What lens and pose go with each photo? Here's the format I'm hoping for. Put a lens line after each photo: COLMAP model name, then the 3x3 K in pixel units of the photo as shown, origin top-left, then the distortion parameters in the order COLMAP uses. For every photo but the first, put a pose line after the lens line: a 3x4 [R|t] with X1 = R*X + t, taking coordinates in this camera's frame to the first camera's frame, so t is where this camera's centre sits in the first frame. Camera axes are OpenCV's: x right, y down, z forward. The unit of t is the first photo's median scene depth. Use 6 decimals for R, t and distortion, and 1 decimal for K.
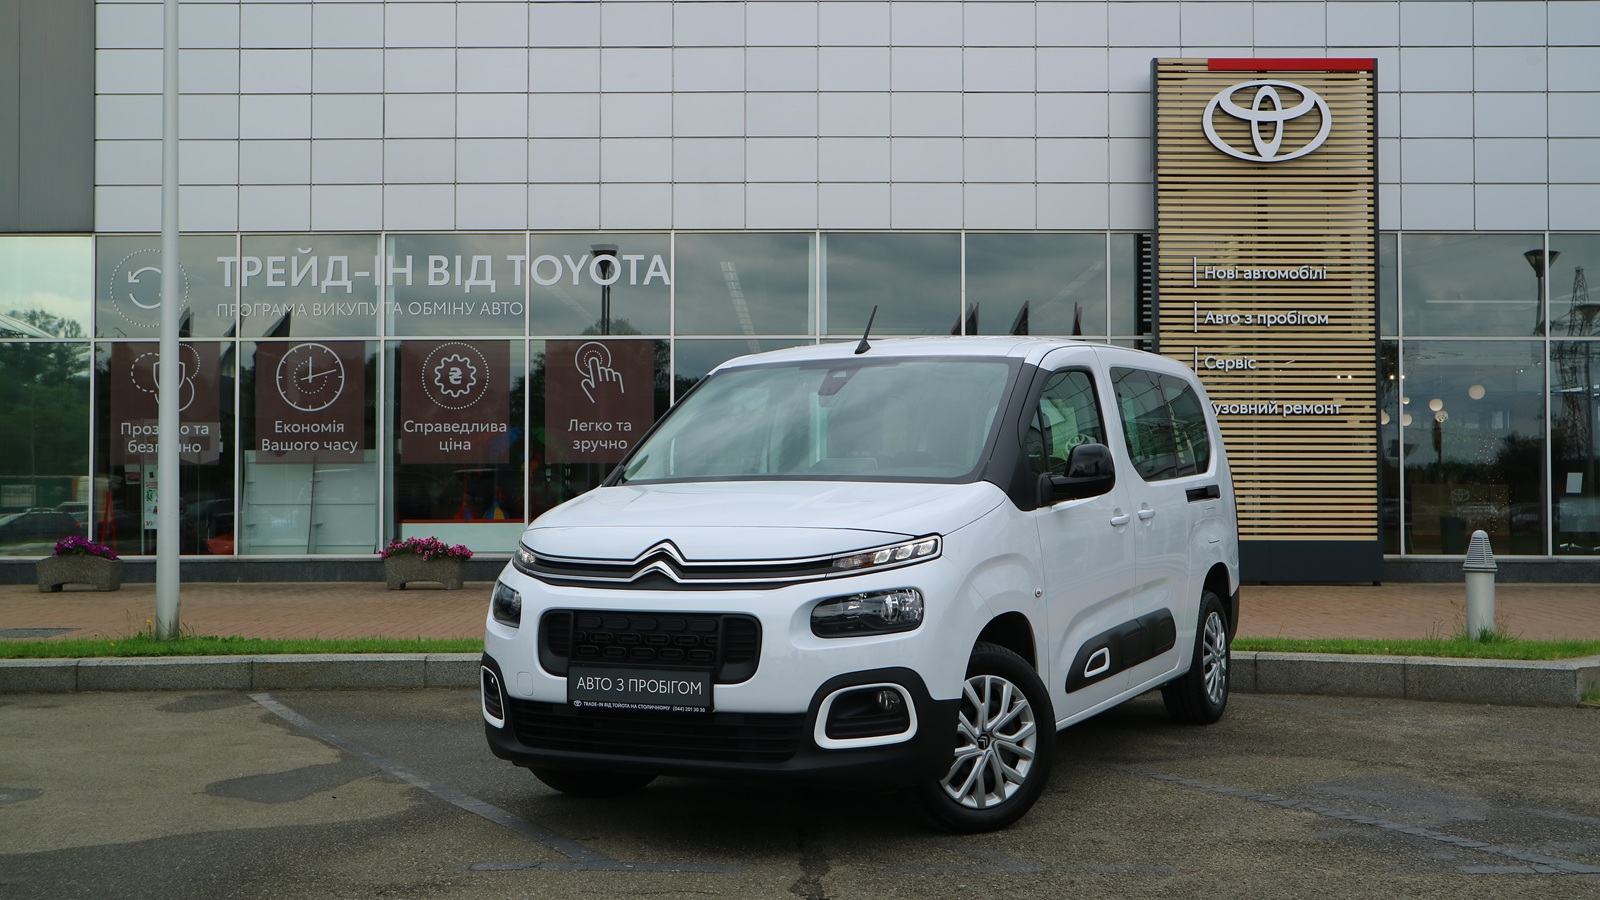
lens RADIAL K [[1990.0, 0, 784.6], [0, 1990.0, 446.8], [0, 0, 1]] dist [0.004786, 0.000000]
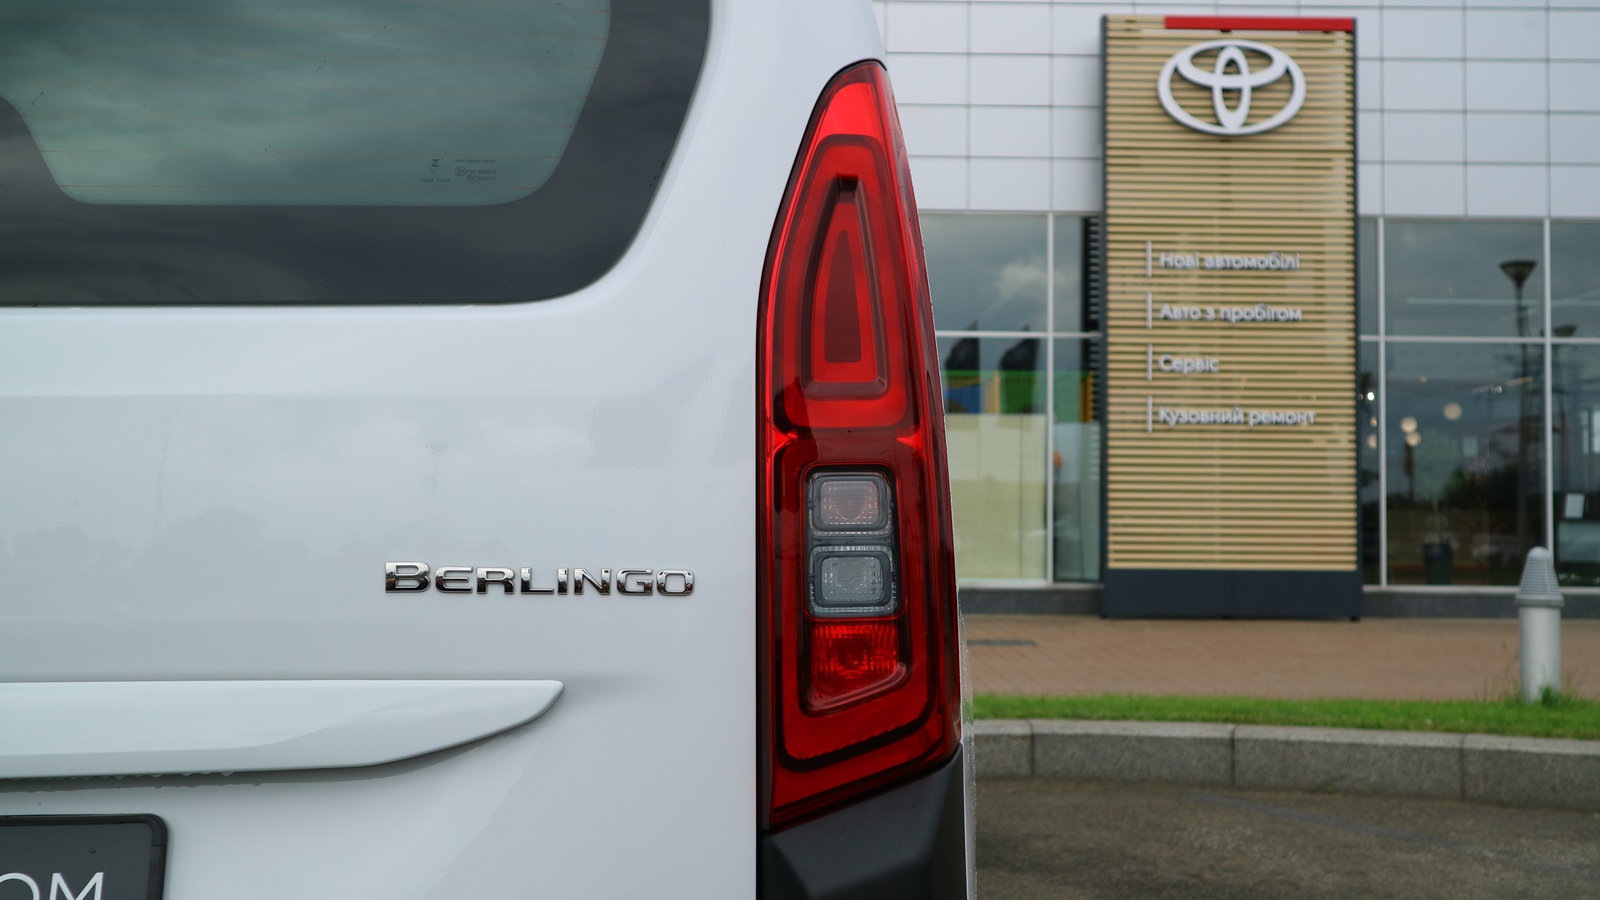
lens RADIAL K [[1990.0, 0, 800.7], [0, 1990.0, 456.2], [0, 0, 1]] dist [0.004786, 0.000000]
pose [[0.999555, 0.005992, 0.029204, 0.029024], [-0.005675, 0.999924, -0.010943, 0.008456], [-0.029268, 0.010773, 0.999514, 0.135429]]
